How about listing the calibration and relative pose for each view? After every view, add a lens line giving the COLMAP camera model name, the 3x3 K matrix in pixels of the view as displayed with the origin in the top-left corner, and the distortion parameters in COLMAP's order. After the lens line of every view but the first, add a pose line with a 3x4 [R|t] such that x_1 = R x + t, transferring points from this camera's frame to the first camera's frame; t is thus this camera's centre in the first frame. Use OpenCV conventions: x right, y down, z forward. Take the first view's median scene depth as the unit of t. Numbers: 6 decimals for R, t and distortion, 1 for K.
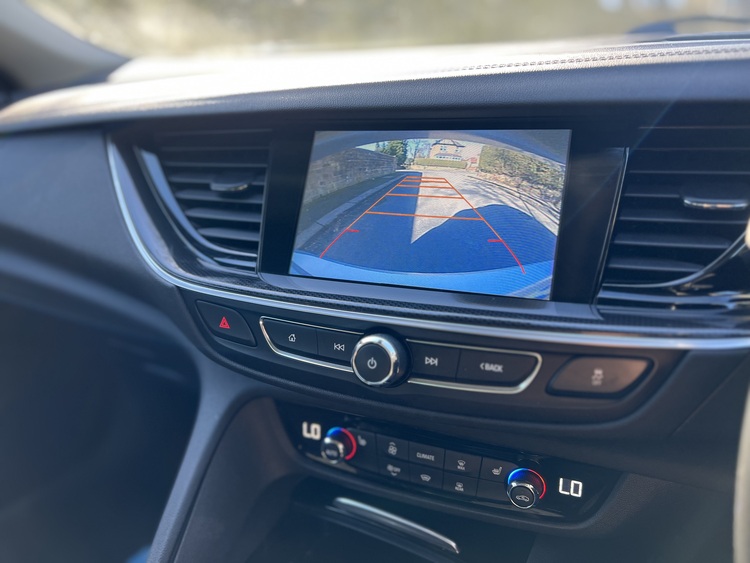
lens RADIAL K [[568.1, 0, 377.2], [0, 568.1, 283.9], [0, 0, 1]] dist [0.013647, -0.000294]
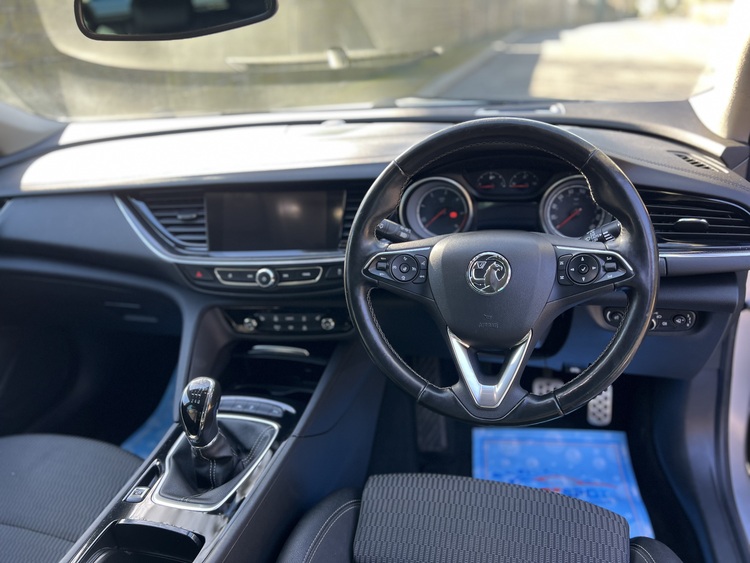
lens RADIAL K [[568.1, 0, 379.2], [0, 568.1, 282.9], [0, 0, 1]] dist [0.013647, -0.000294]
pose [[0.960897, -0.140245, 0.238766, -0.106013], [0.122100, 0.988498, 0.089236, -0.017216], [-0.248534, -0.056593, 0.966968, -1.447698]]
